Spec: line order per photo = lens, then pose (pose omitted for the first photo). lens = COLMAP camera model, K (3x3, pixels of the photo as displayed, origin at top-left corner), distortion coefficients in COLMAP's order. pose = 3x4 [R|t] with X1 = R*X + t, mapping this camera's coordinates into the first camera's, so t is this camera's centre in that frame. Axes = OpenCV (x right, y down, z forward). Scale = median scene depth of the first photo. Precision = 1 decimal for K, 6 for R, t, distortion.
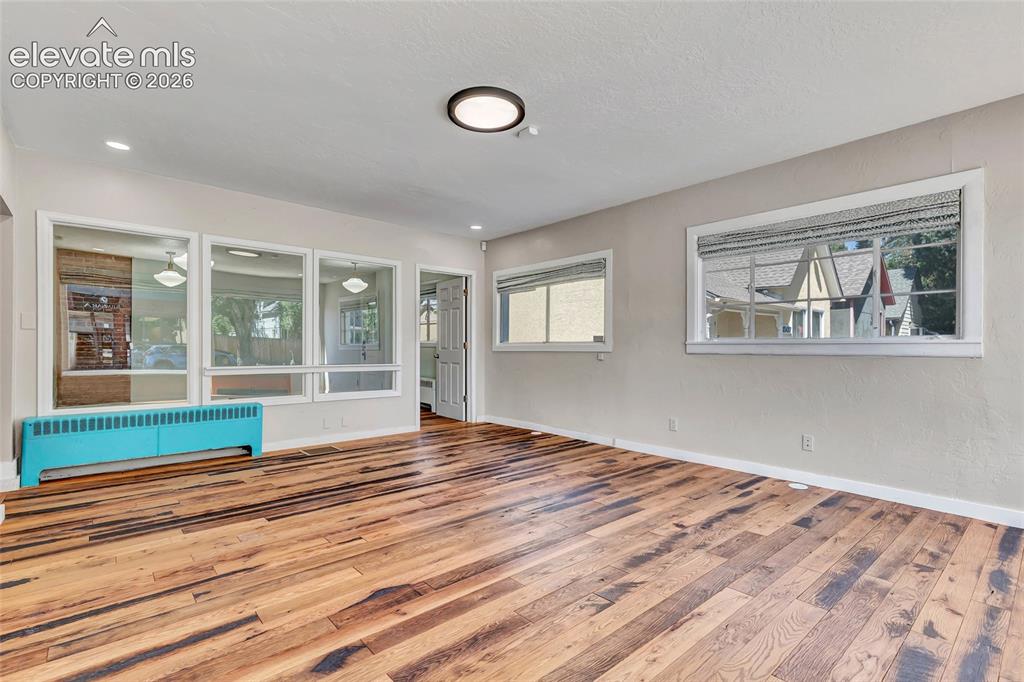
lens RADIAL K [[469.8, 0, 522.0], [0, 469.8, 344.8], [0, 0, 1]] dist [0.007661, -0.002005]
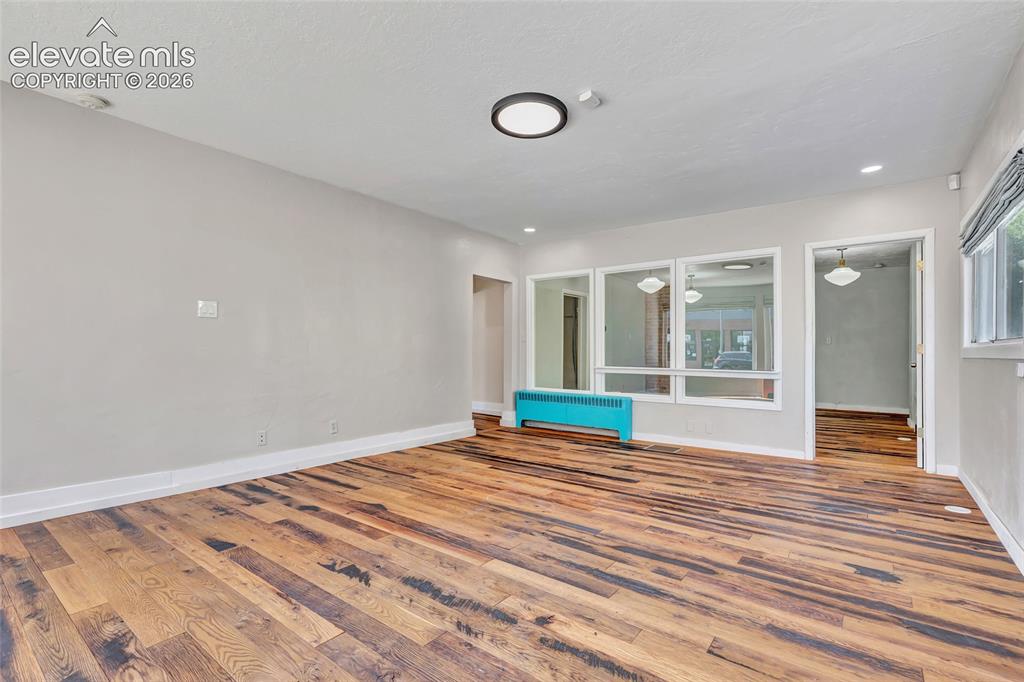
lens RADIAL K [[469.8, 0, 521.4], [0, 469.8, 347.9], [0, 0, 1]] dist [0.007661, -0.002005]
pose [[0.202454, -0.009915, -0.979242, 0.788767], [0.003108, 0.999950, -0.009482, 0.009442], [0.979287, -0.001124, 0.202475, 0.676863]]
